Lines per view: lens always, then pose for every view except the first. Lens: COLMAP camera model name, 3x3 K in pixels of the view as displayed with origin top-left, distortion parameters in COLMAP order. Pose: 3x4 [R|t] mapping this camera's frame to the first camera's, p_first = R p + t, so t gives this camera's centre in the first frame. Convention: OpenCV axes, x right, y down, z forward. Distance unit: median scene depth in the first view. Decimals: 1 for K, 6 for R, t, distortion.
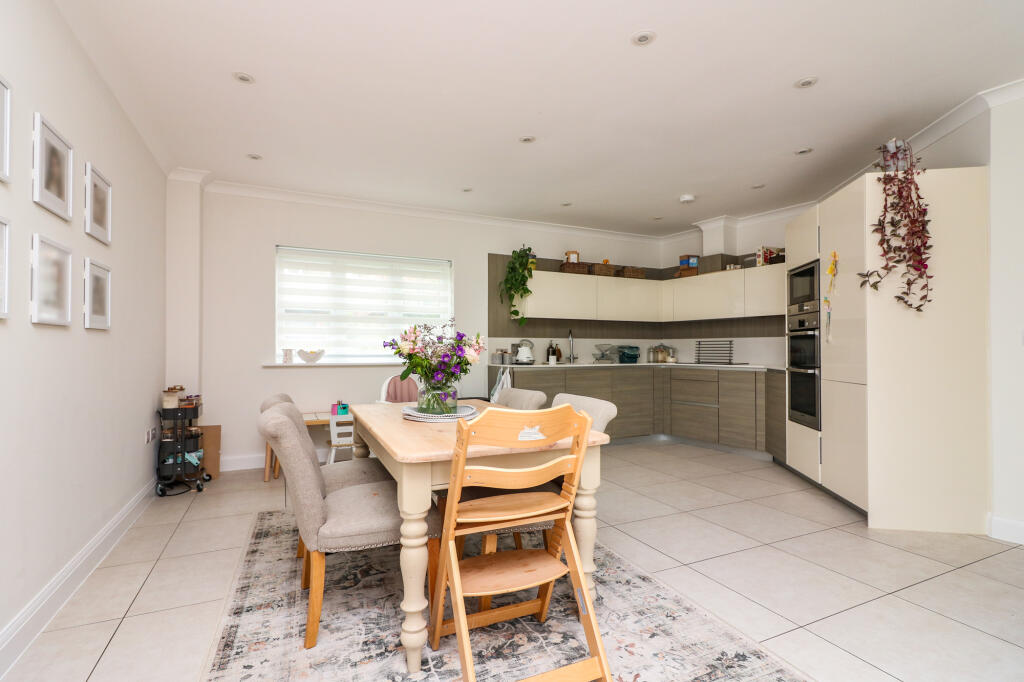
lens RADIAL K [[483.5, 0, 510.2], [0, 483.5, 348.9], [0, 0, 1]] dist [-0.013135, -0.000854]
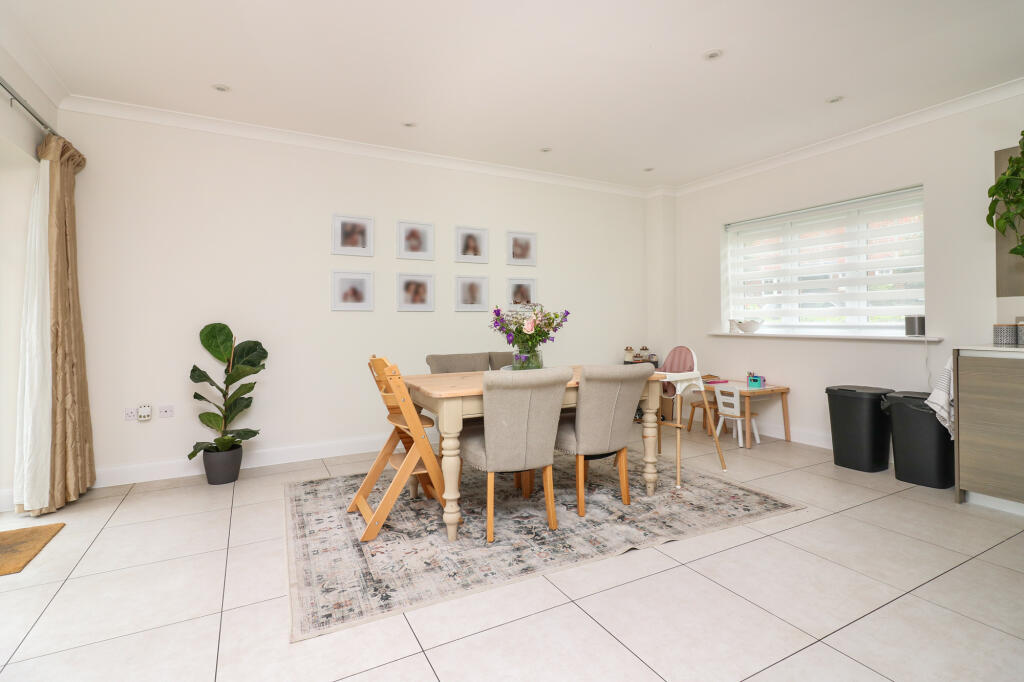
lens RADIAL K [[483.5, 0, 501.5], [0, 483.5, 315.3], [0, 0, 1]] dist [-0.013135, -0.000854]
pose [[0.042212, -0.011795, -0.999039, 0.647093], [0.012988, 0.999852, -0.011256, -0.003962], [0.999024, -0.012501, 0.042359, 0.487041]]
